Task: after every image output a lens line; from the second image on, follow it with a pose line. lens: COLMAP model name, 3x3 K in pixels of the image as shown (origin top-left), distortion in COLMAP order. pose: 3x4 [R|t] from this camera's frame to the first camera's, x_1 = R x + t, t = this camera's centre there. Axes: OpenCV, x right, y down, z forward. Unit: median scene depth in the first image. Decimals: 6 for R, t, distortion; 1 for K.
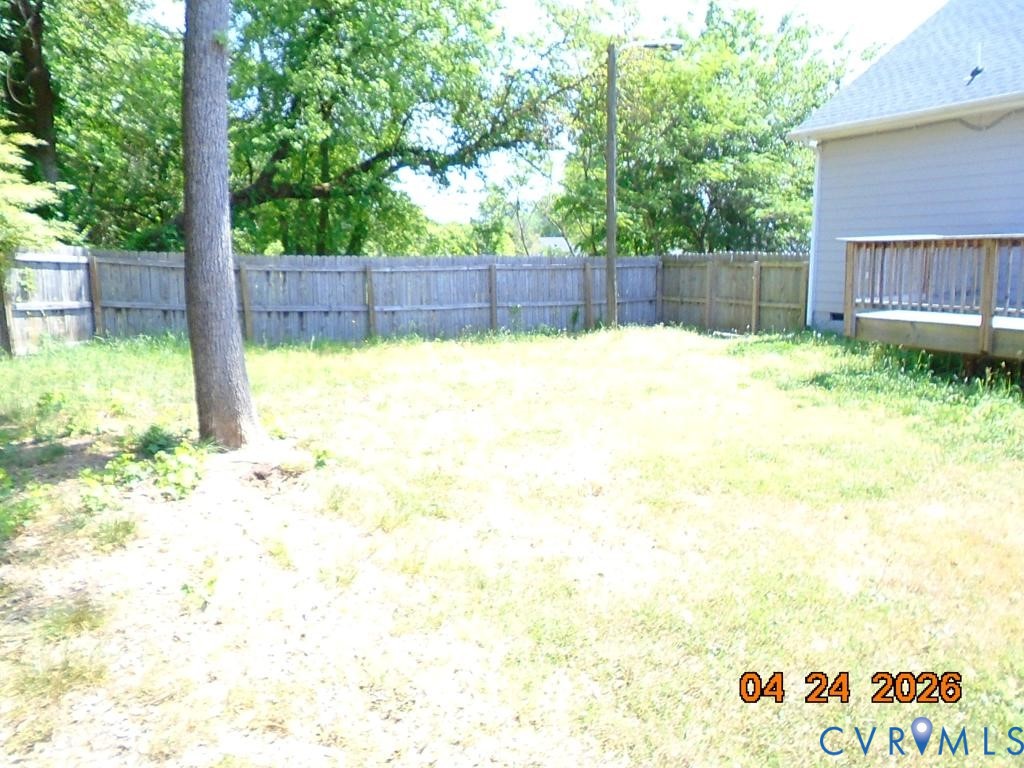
lens RADIAL K [[764.3, 0, 512.0], [0, 764.3, 384.0], [0, 0, 1]] dist [-0.005906, -0.003987]
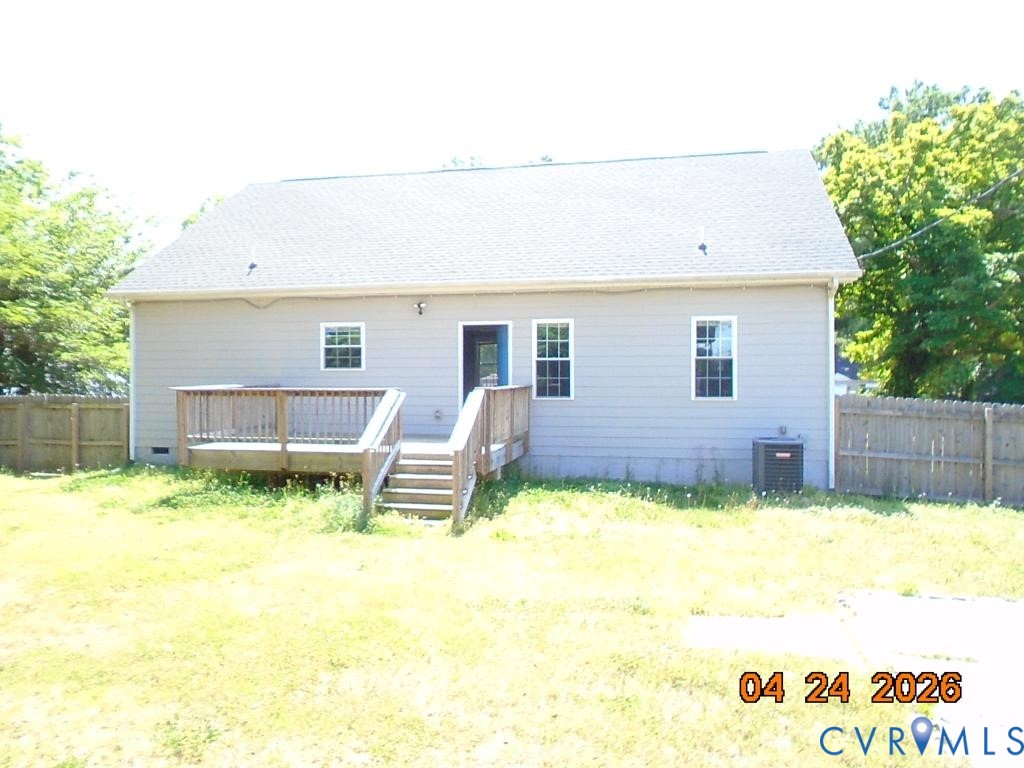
lens RADIAL K [[764.3, 0, 512.0], [0, 764.3, 384.0], [0, 0, 1]] dist [-0.005906, -0.003987]
pose [[0.629522, 0.013064, 0.776873, -0.165014], [0.122702, 0.985640, -0.116004, 0.014597], [-0.767233, 0.168351, 0.618879, -0.174981]]
